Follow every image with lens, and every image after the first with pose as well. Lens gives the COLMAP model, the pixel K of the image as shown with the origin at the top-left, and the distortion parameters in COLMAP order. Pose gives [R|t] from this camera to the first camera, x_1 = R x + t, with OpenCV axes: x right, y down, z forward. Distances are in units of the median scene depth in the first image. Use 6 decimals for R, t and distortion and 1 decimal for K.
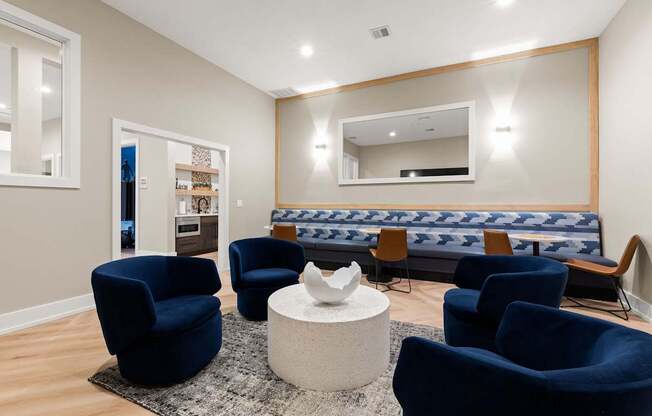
lens RADIAL K [[290.3, 0, 324.9], [0, 290.3, 204.7], [0, 0, 1]] dist [0.001357, -0.000300]
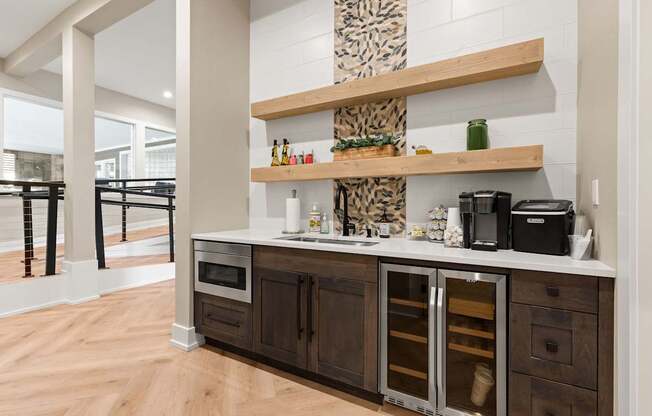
lens RADIAL K [[290.3, 0, 324.9], [0, 290.3, 204.7], [0, 0, 1]] dist [0.001357, -0.000300]
pose [[-0.050427, -0.003009, -0.998723, -0.119733], [-0.003752, 0.999989, -0.002824, -0.001352], [0.998721, 0.003605, -0.050438, 1.036711]]
